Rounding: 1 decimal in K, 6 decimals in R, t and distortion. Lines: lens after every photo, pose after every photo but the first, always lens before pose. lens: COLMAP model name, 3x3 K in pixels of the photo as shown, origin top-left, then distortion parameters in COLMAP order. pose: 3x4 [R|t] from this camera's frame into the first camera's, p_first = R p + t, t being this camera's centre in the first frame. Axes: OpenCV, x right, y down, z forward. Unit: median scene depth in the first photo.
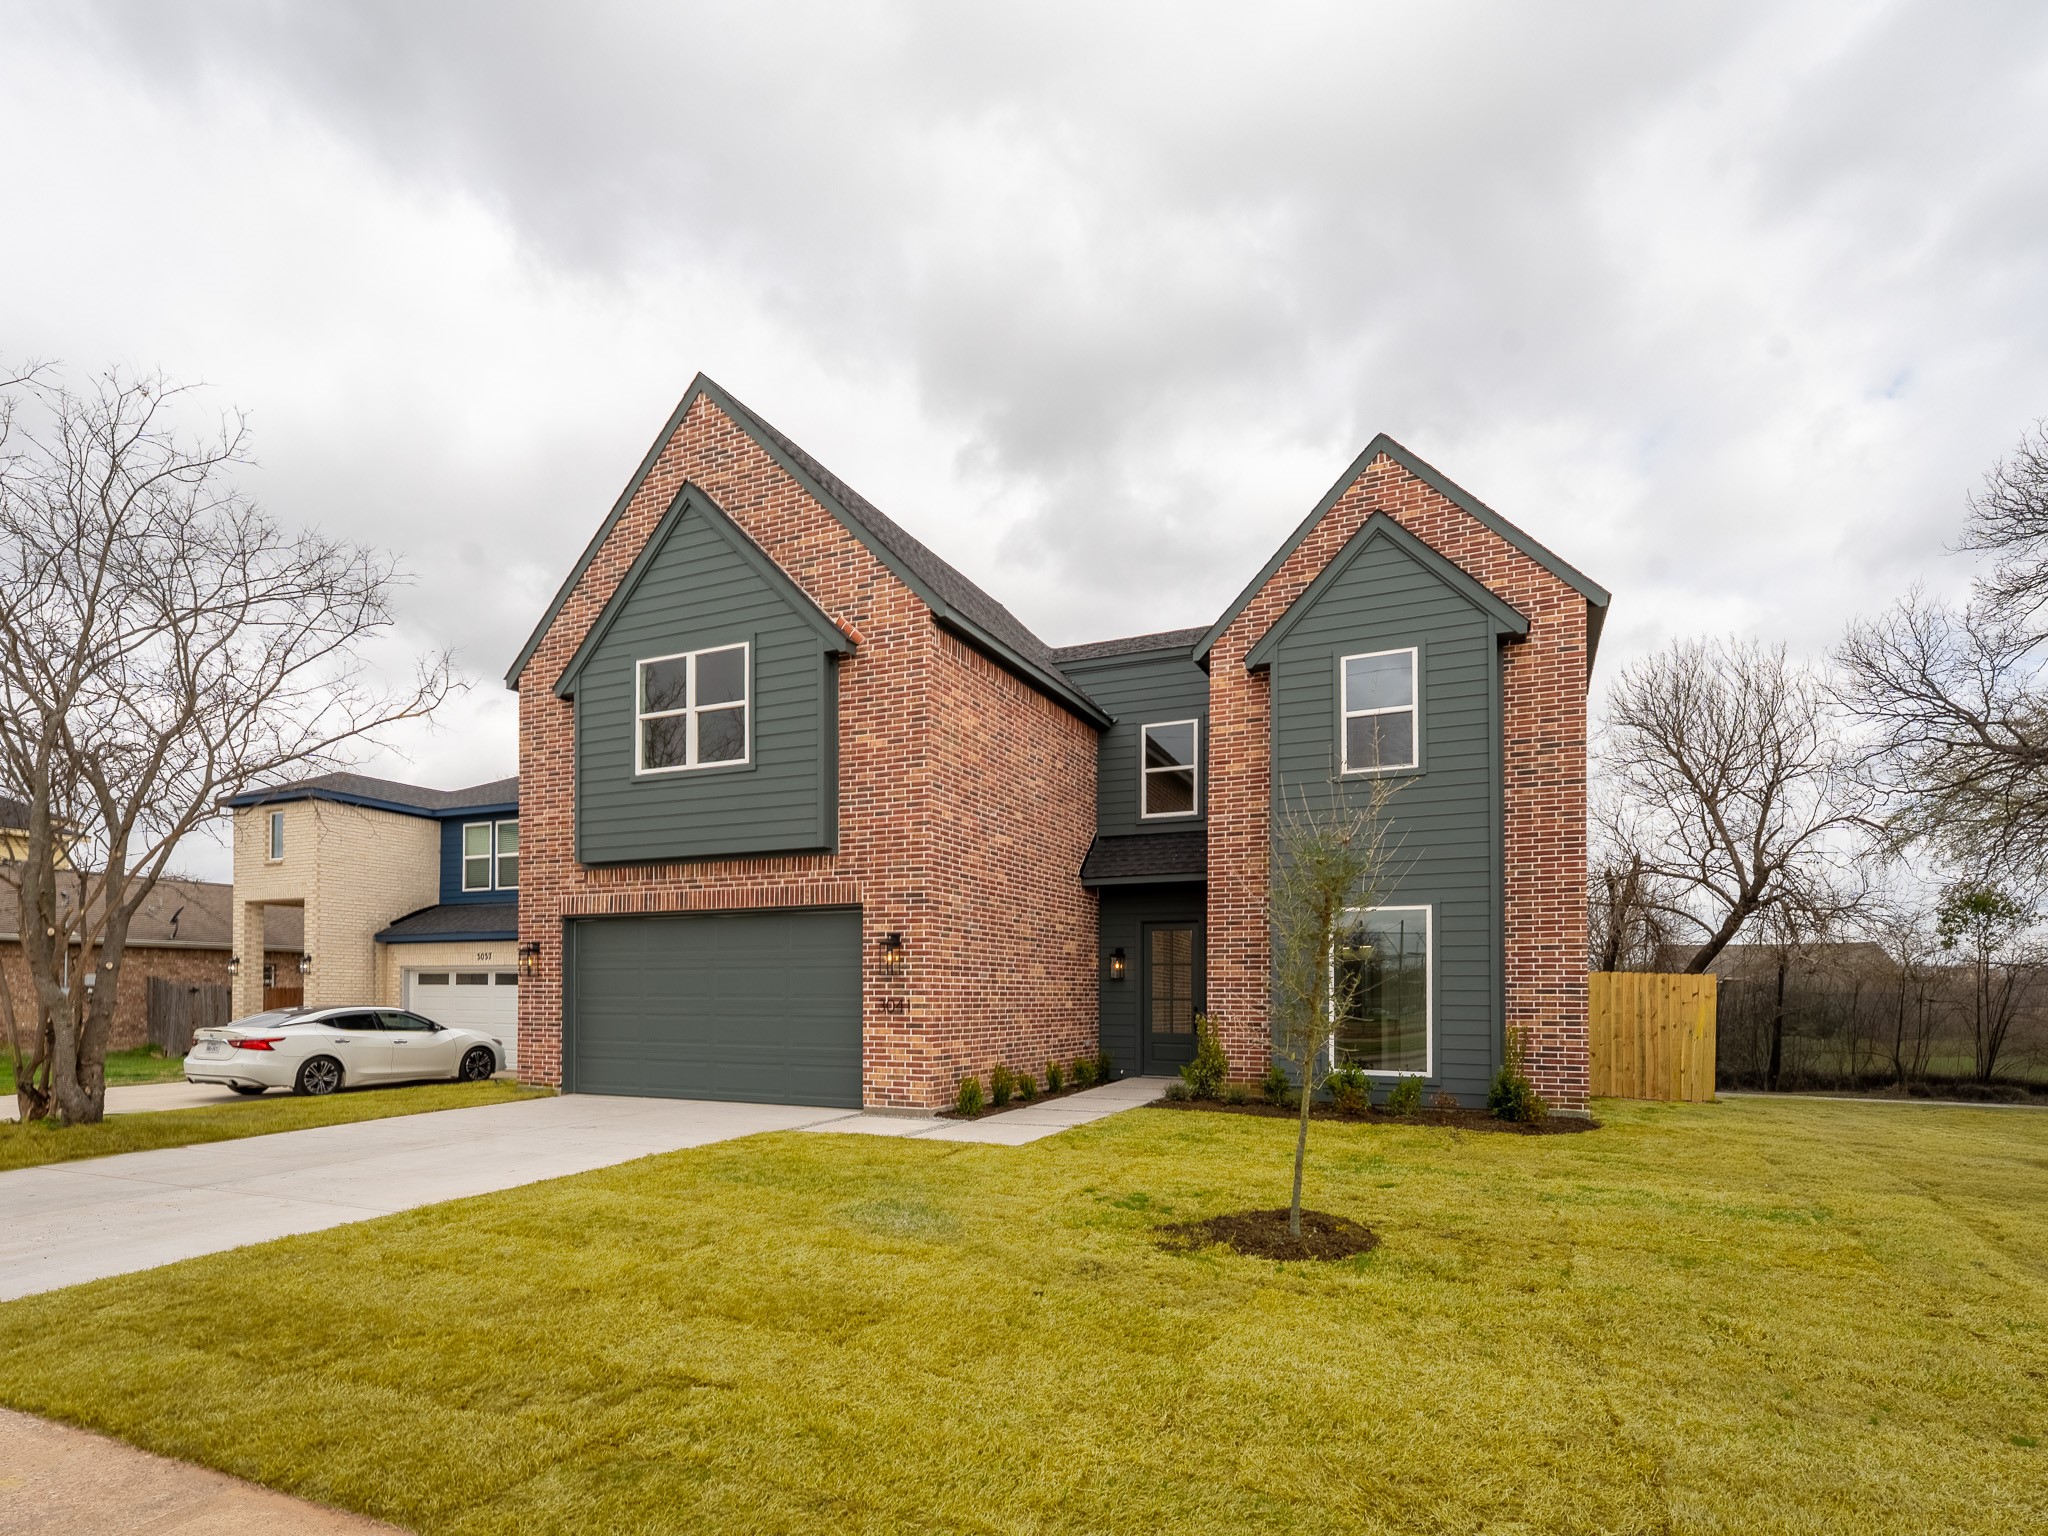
lens RADIAL K [[842.2, 0, 1025.1], [0, 842.2, 749.0], [0, 0, 1]] dist [0.001607, 0.003093]
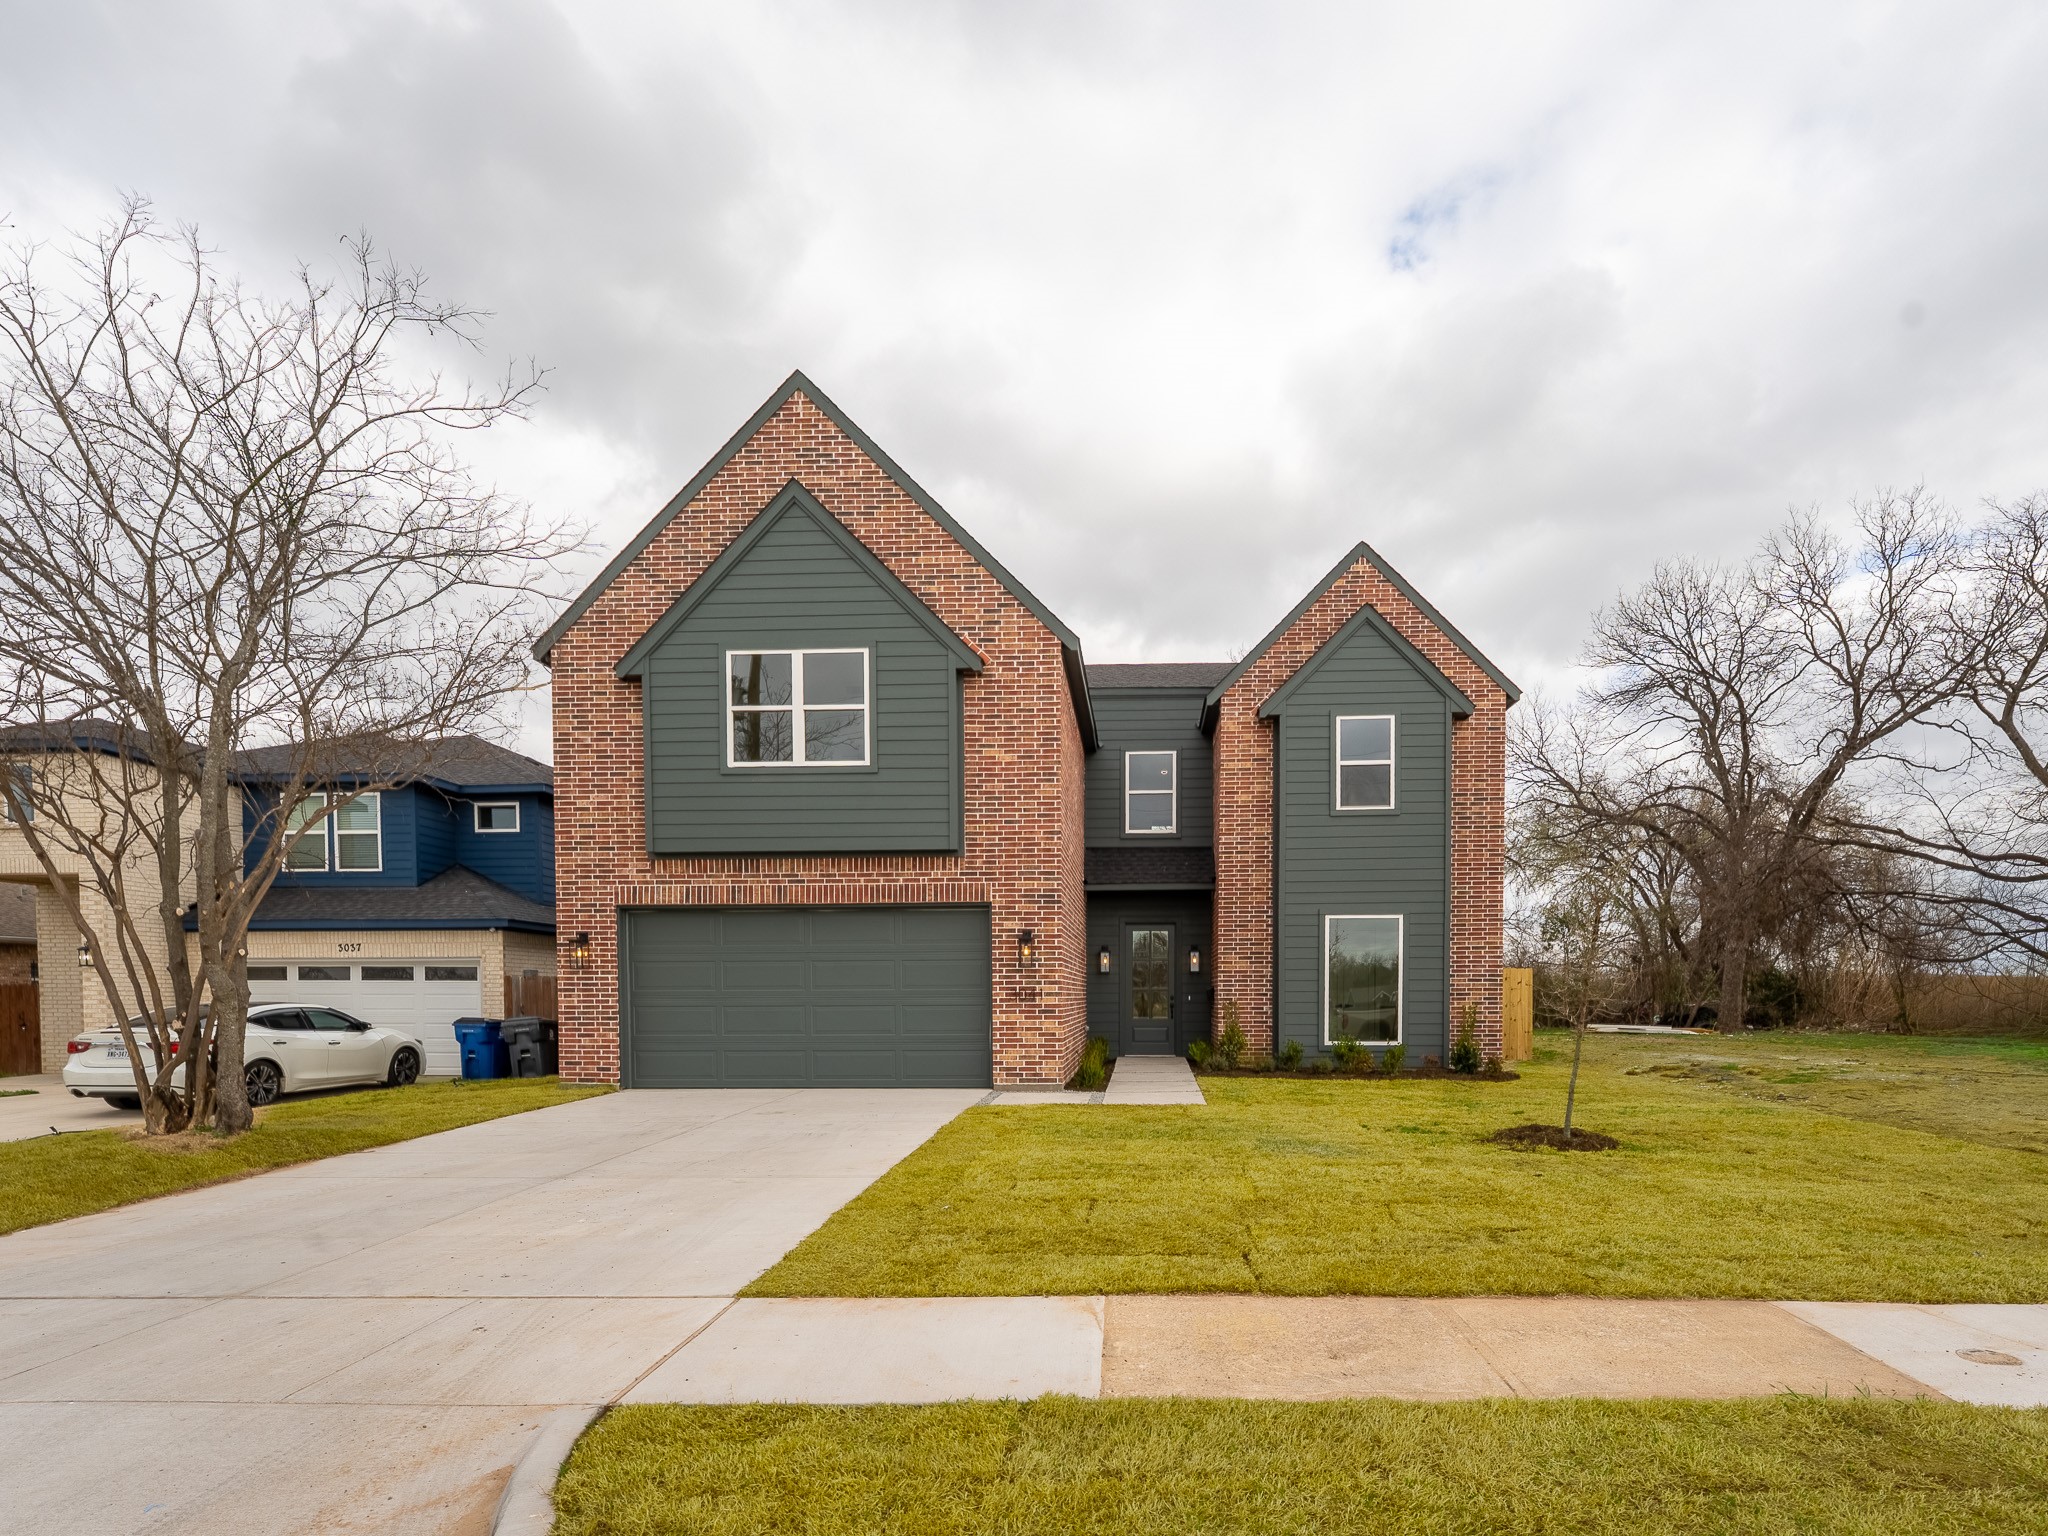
lens RADIAL K [[813.6, 0, 1024.0], [0, 813.6, 768.0], [0, 0, 1]] dist [-0.000643, 0.000055]
pose [[0.950364, 0.076035, 0.301707, -0.426867], [-0.080689, 0.996735, 0.002975, 0.001496], [-0.300496, -0.027172, 0.953396, -0.019150]]
